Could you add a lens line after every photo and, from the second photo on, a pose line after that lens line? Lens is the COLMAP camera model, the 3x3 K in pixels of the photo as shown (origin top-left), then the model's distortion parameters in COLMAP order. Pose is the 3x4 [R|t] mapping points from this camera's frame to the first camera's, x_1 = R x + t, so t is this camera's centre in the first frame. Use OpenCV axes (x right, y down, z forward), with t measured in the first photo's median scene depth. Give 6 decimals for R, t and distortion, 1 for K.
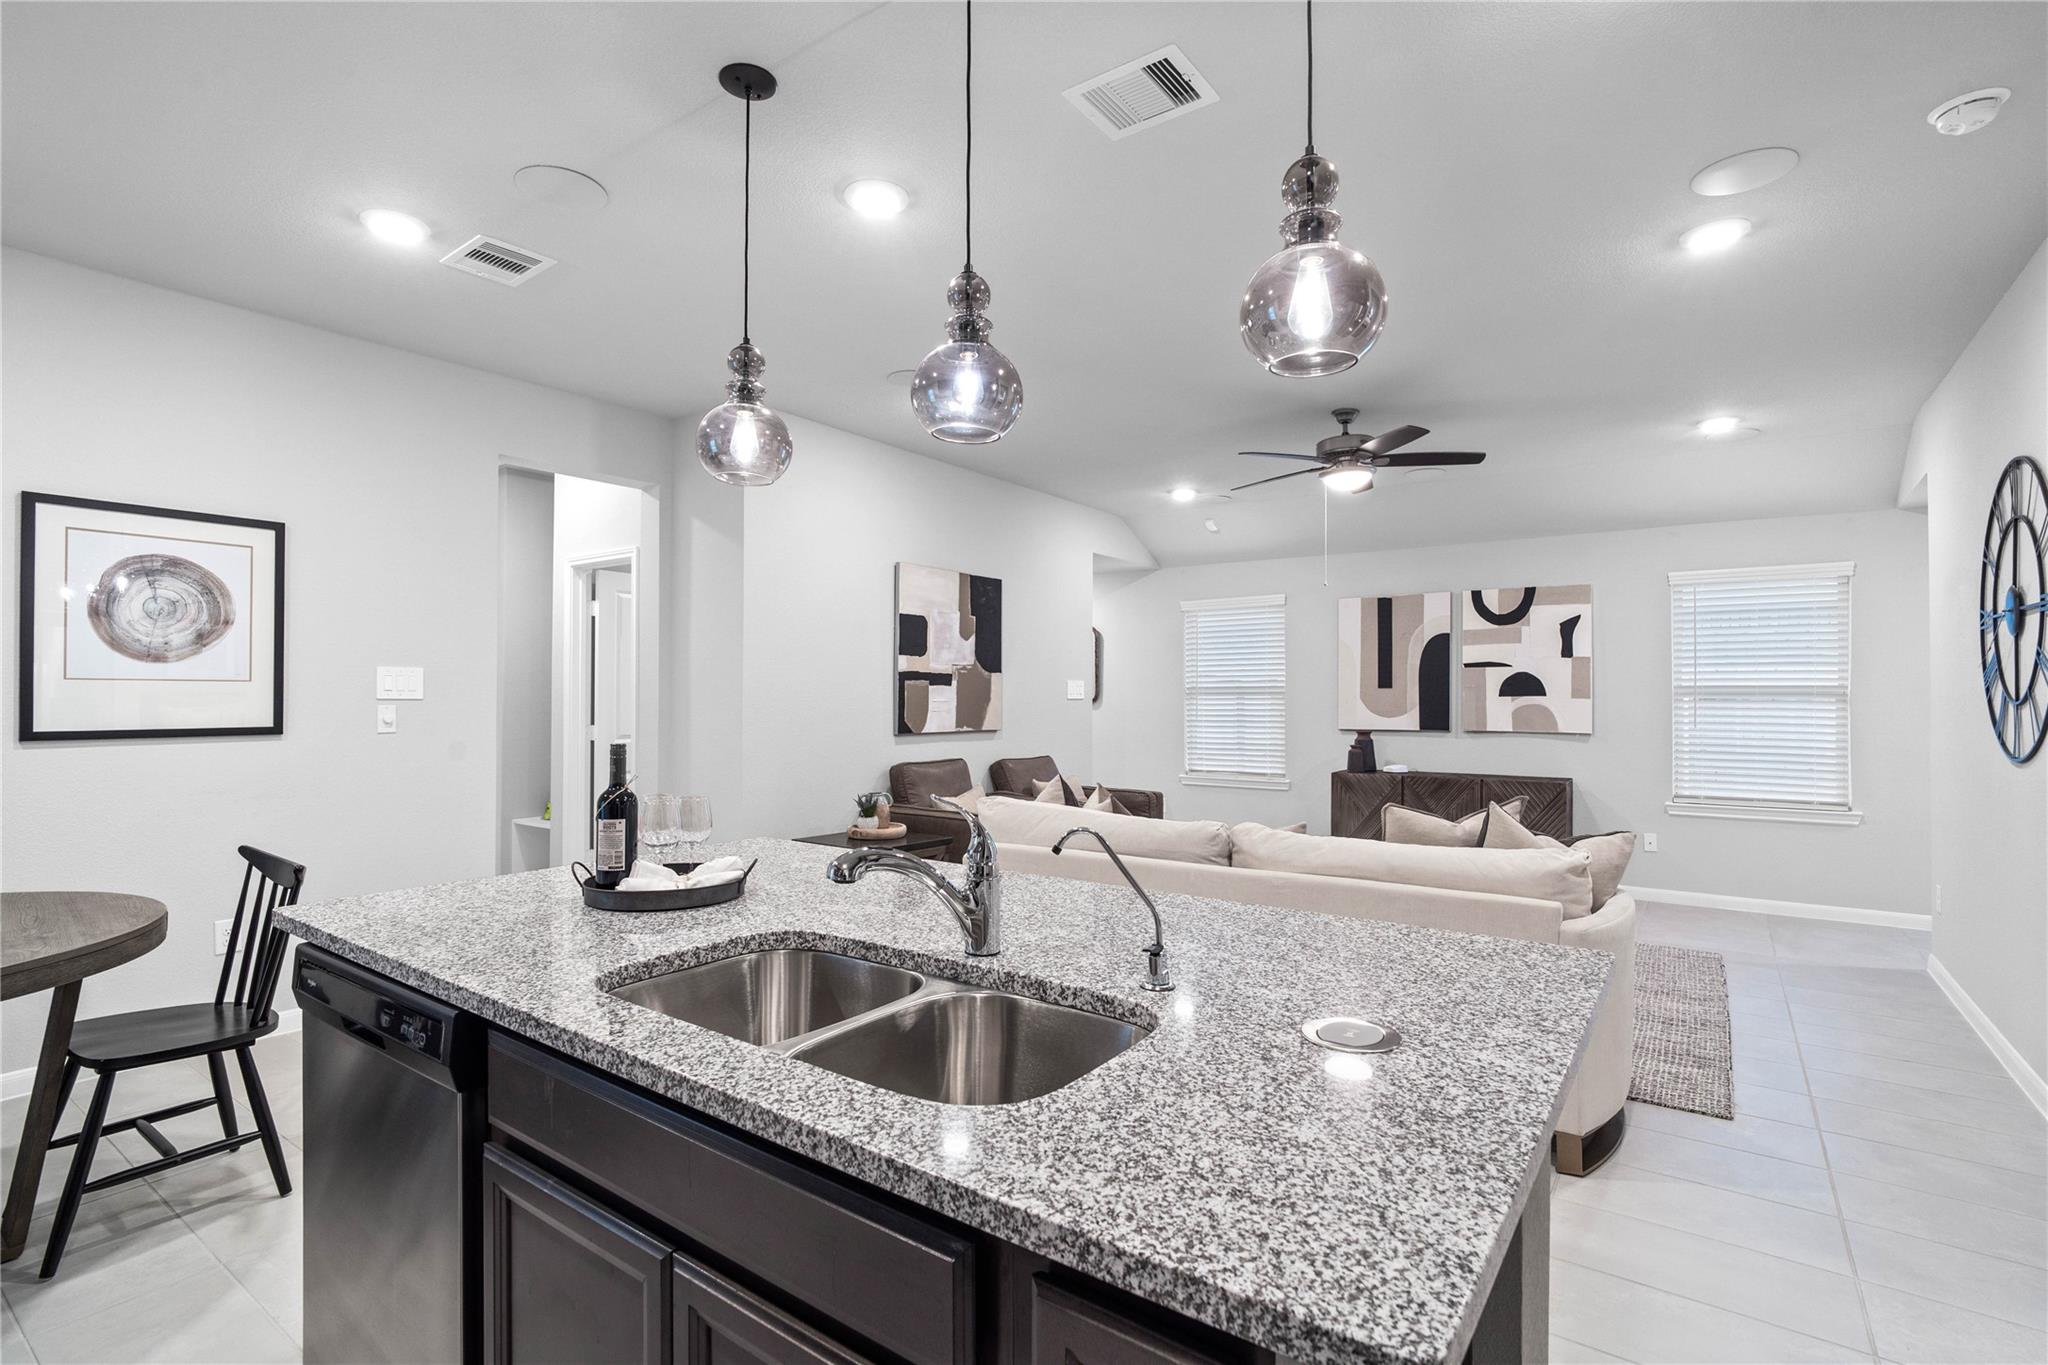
lens RADIAL K [[992.4, 0, 1019.5], [0, 992.4, 704.8], [0, 0, 1]] dist [-0.000271, -0.000237]
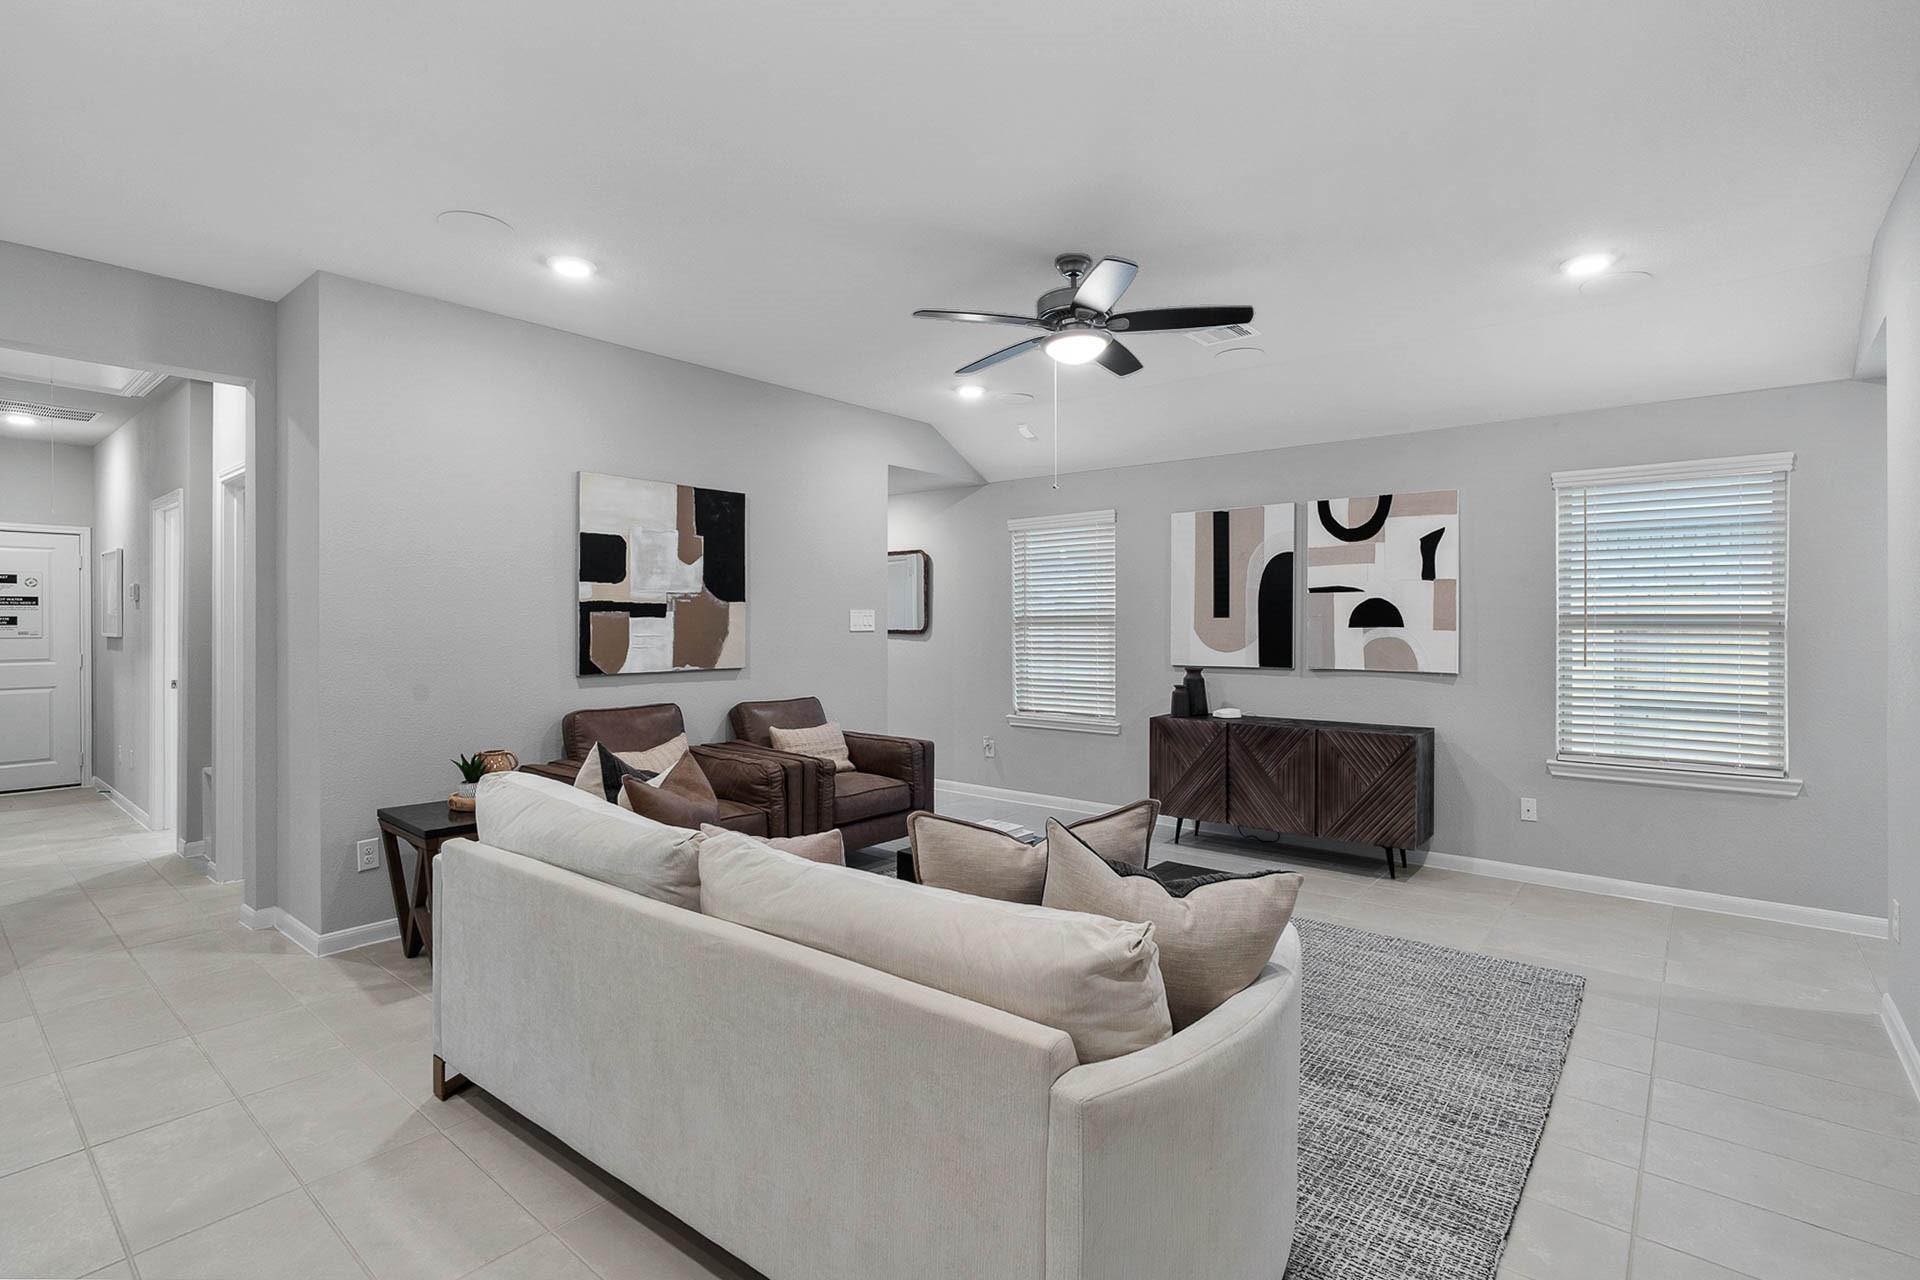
lens RADIAL K [[916.4, 0, 960.0], [0, 916.4, 640.0], [0, 0, 1]] dist [-0.001309, -0.000323]
pose [[0.996980, -0.001260, -0.077643, 0.226057], [0.002147, 0.999933, 0.011335, -0.007761], [0.077623, -0.011467, 0.996917, 0.217923]]
